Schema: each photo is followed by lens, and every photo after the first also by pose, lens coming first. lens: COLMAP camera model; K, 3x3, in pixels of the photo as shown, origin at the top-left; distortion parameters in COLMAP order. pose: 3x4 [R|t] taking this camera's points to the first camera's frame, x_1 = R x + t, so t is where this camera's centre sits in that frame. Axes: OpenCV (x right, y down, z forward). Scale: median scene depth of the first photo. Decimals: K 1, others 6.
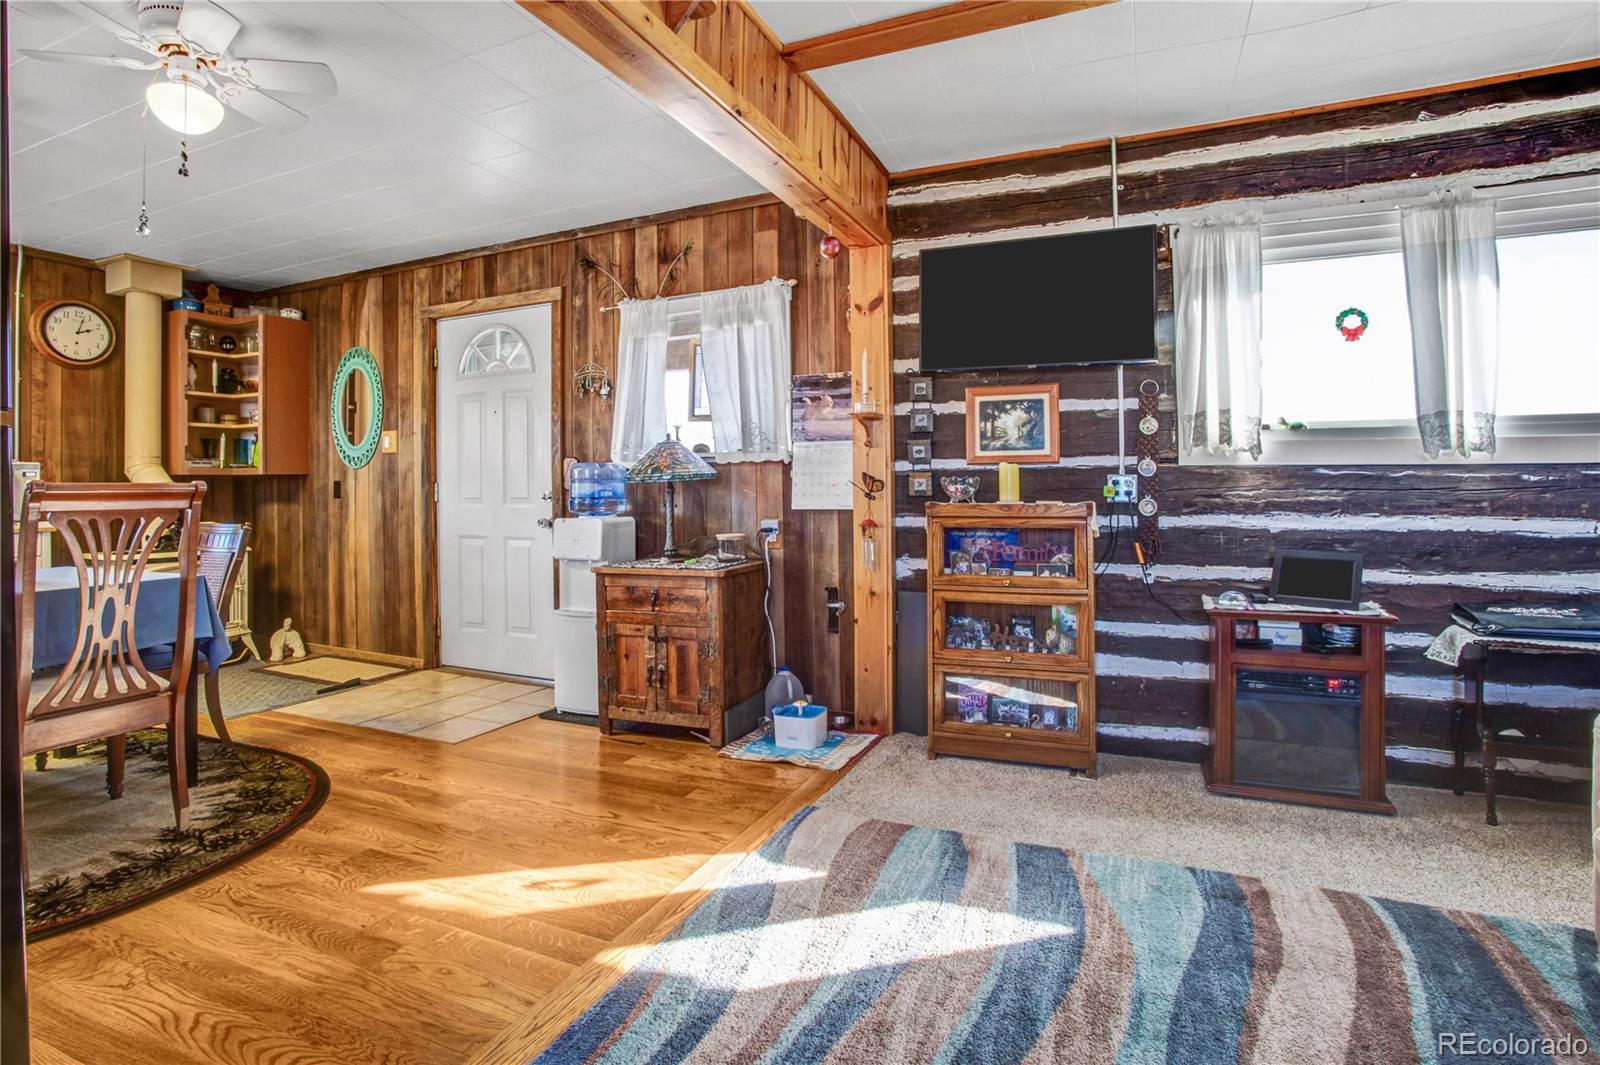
lens RADIAL K [[778.9, 0, 795.2], [0, 778.9, 471.6], [0, 0, 1]] dist [-0.060934, 0.002879]
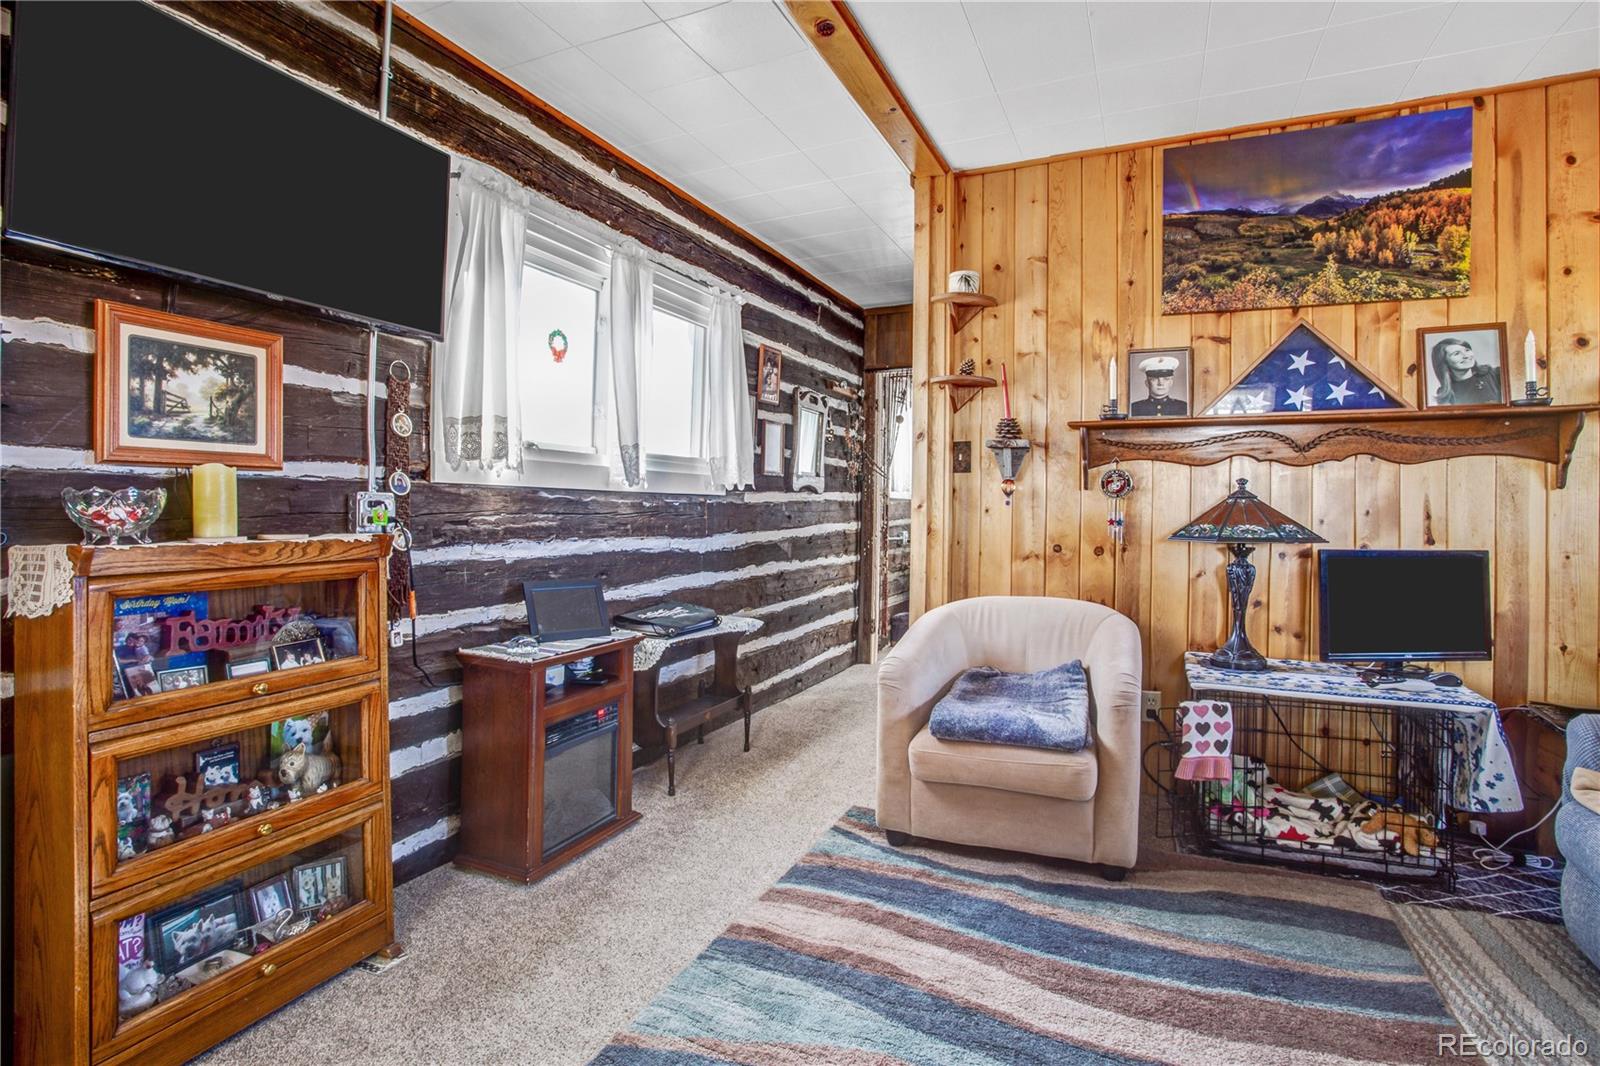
lens RADIAL K [[816.3, 0, 790.6], [0, 816.3, 474.7], [0, 0, 1]] dist [-0.050216, 0.021015]
pose [[-0.001893, 0.045262, 0.998973, -0.290262], [-0.019737, 0.998779, -0.045290, 0.013541], [-0.999803, -0.019802, -0.000997, 0.640360]]
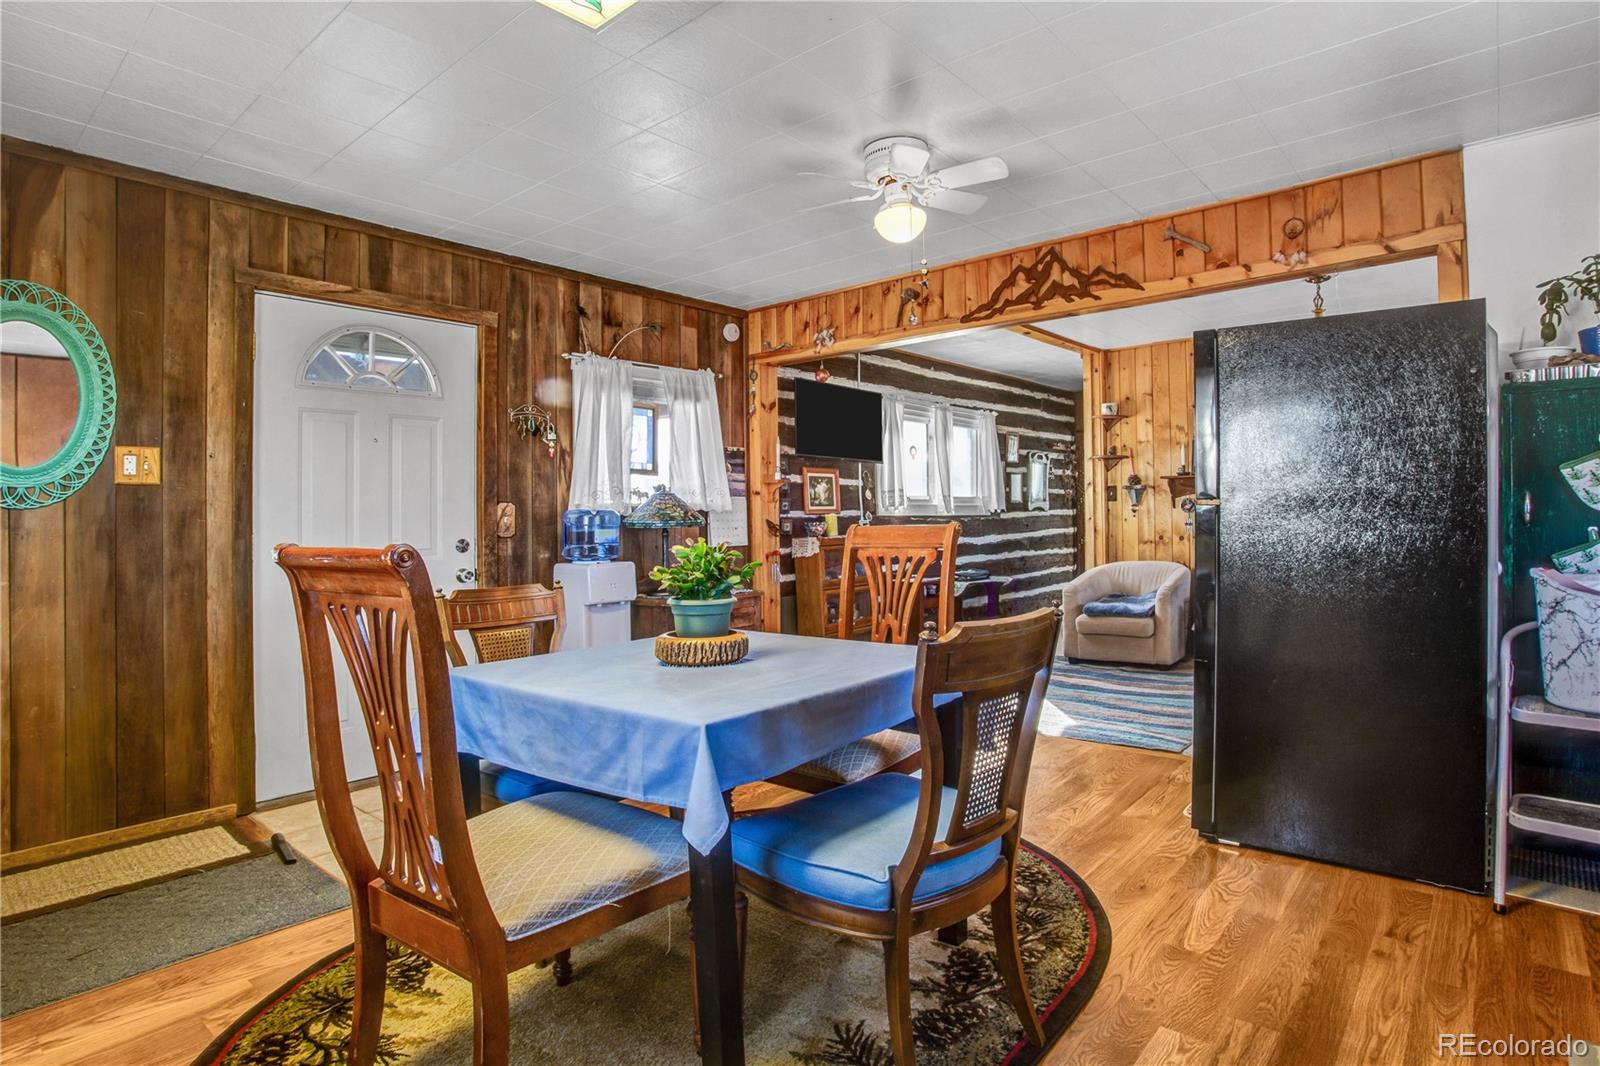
lens RADIAL K [[816.3, 0, 778.2], [0, 816.3, 514.8], [0, 0, 1]] dist [-0.050216, 0.021015]
pose [[0.318529, 0.004514, 0.947902, -1.567780], [0.003553, 0.999976, -0.005956, 0.002146], [-0.947906, 0.005265, 0.318506, 0.563532]]
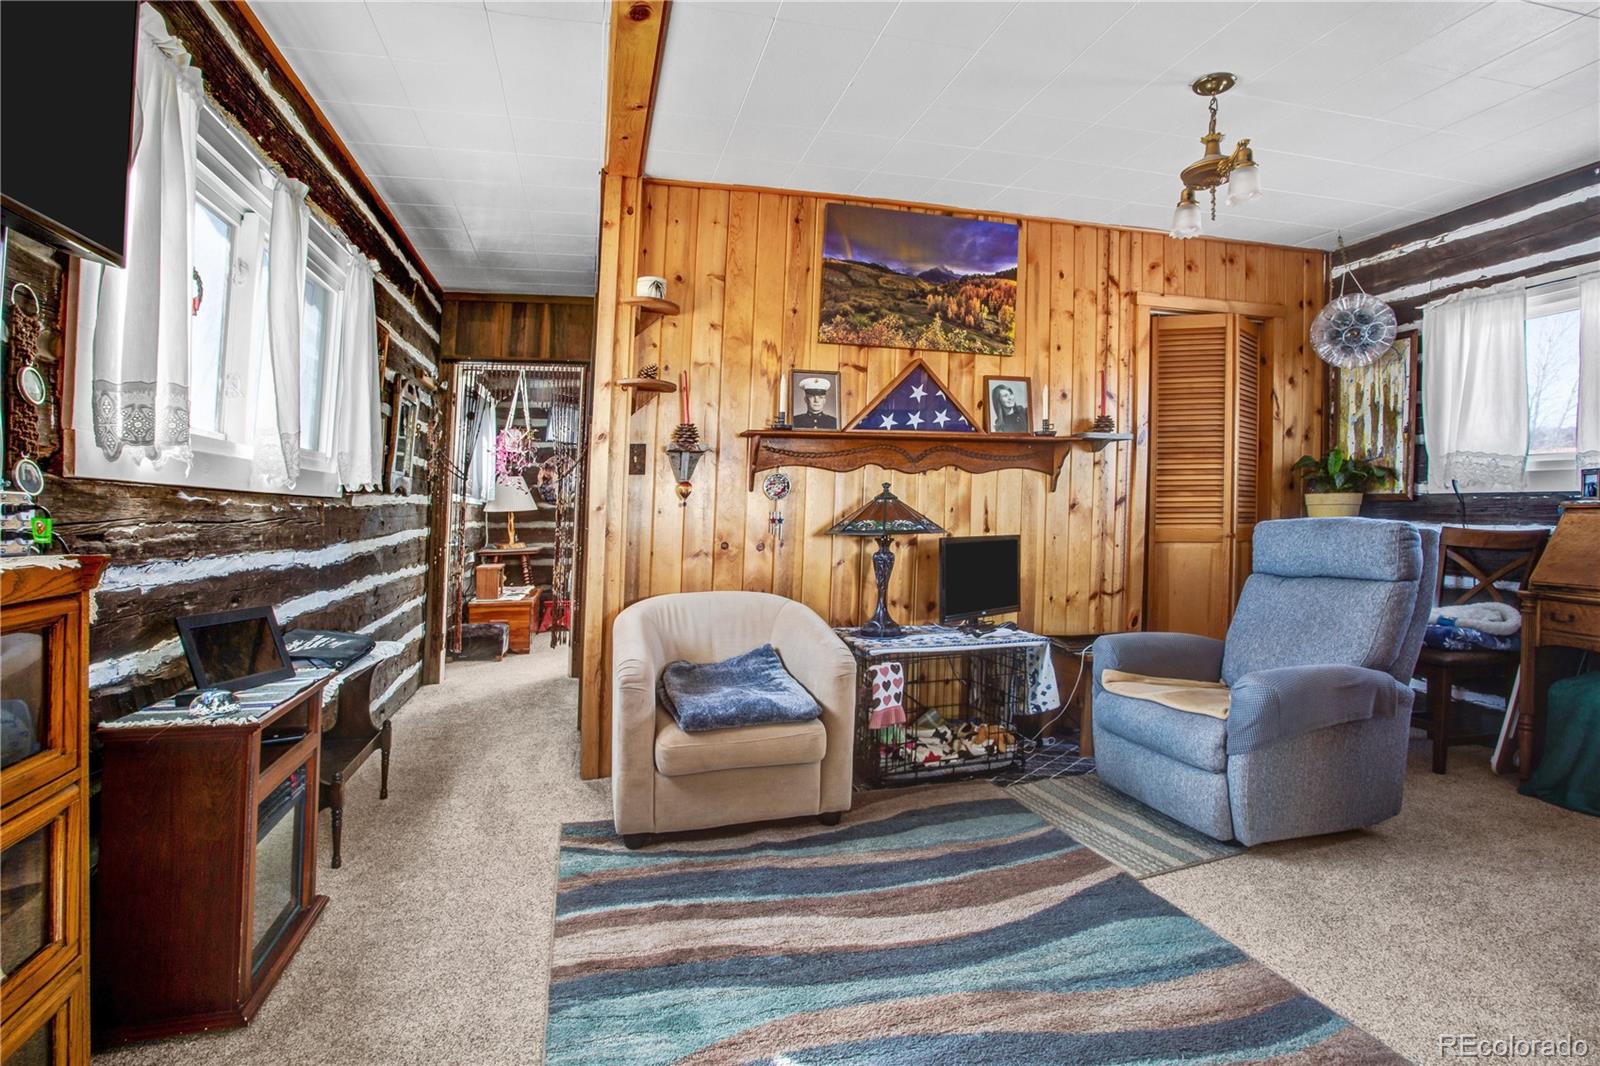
lens RADIAL K [[816.3, 0, 807.9], [0, 816.3, 489.7], [0, 0, 1]] dist [-0.050216, 0.021015]
pose [[-0.637484, 0.029484, 0.769899, -0.196565], [-0.000102, 0.999264, -0.038353, 0.019984], [-0.770463, -0.024528, -0.637012, 0.944118]]
